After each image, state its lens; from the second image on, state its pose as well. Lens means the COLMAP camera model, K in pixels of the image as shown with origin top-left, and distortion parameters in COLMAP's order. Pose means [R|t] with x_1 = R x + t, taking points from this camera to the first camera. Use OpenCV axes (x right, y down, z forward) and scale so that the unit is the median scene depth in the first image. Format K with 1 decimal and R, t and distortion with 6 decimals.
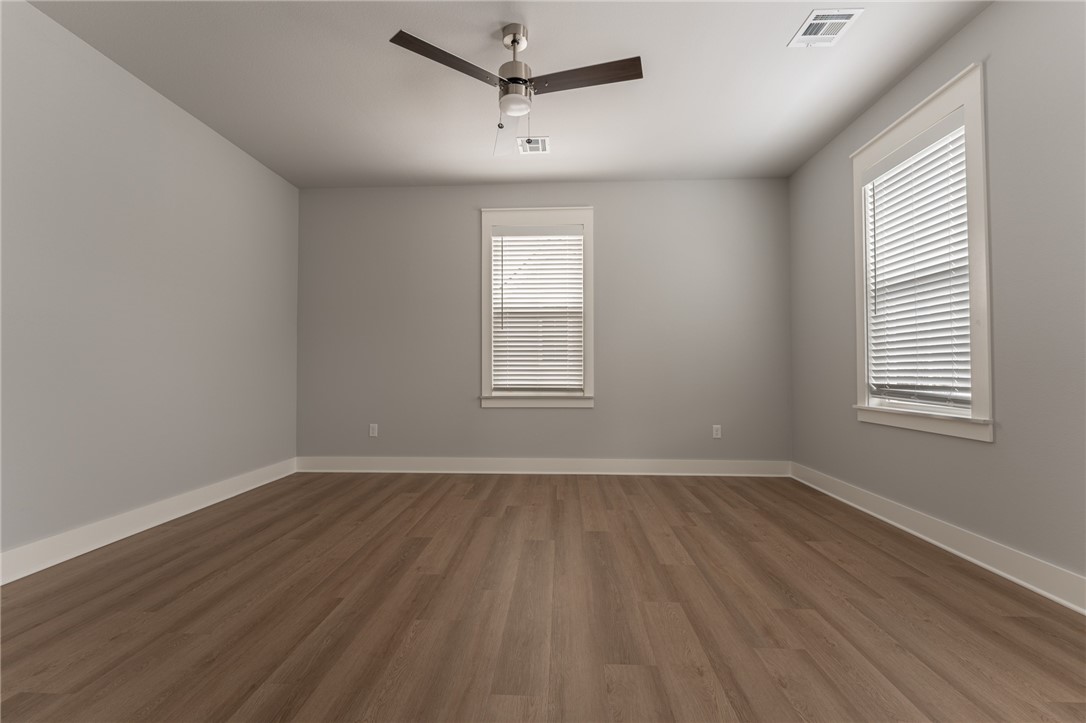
lens RADIAL K [[435.9, 0, 538.2], [0, 435.9, 361.2], [0, 0, 1]] dist [-0.000247, -0.000235]
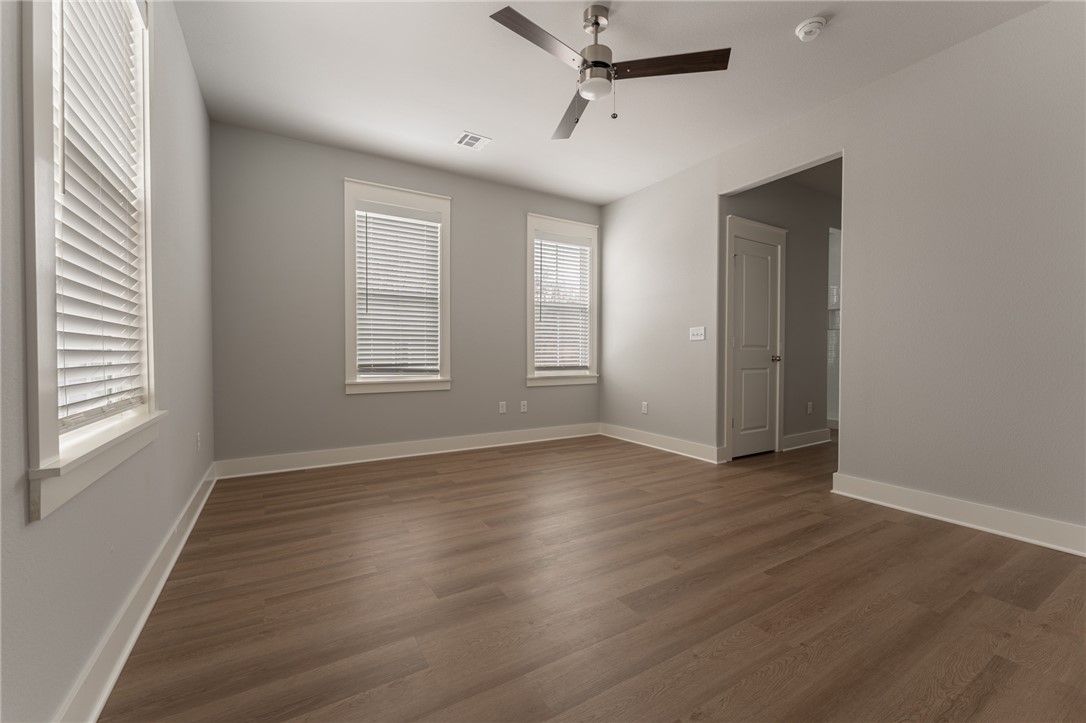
lens RADIAL K [[435.9, 0, 538.2], [0, 435.9, 361.2], [0, 0, 1]] dist [-0.000247, -0.000235]
pose [[-0.550902, -0.014117, 0.834451, -0.763612], [-0.019650, 0.999799, 0.003942, 0.032049], [-0.834339, -0.014225, -0.551068, 1.531633]]
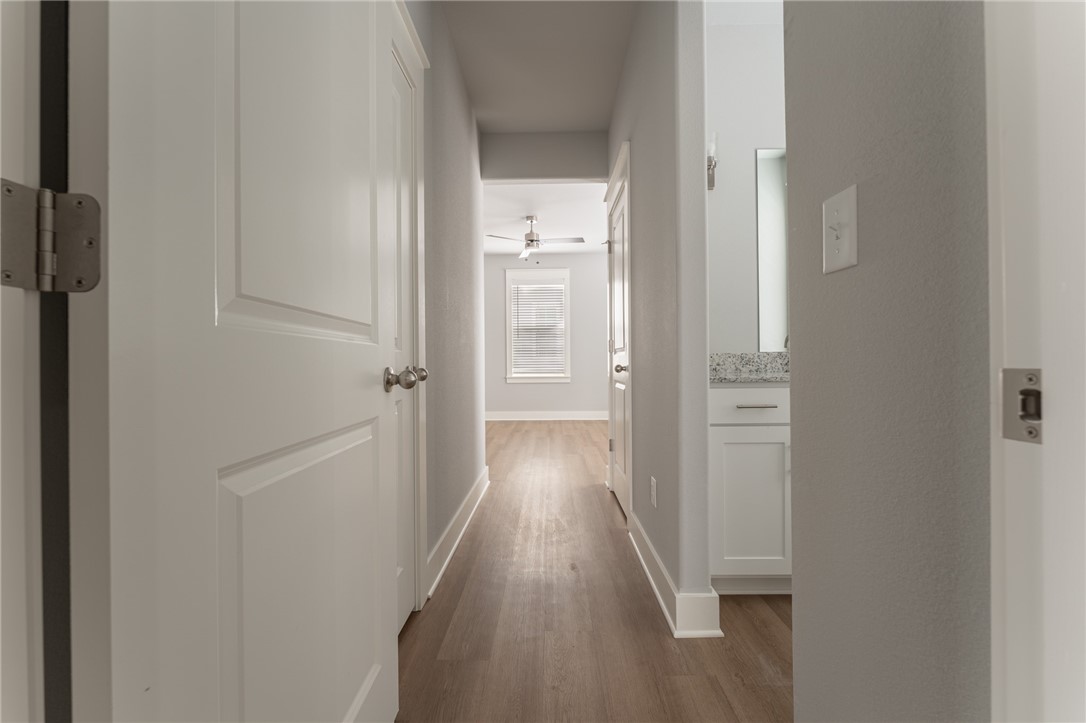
lens RADIAL K [[453.8, 0, 543.0], [0, 453.8, 361.5], [0, 0, 1]] dist [-0.000196, -0.000005]
pose [[0.999479, -0.005928, 0.031735, -0.064496], [0.005180, 0.999707, 0.023626, -0.035369], [-0.031866, -0.023449, 0.999217, -1.263661]]
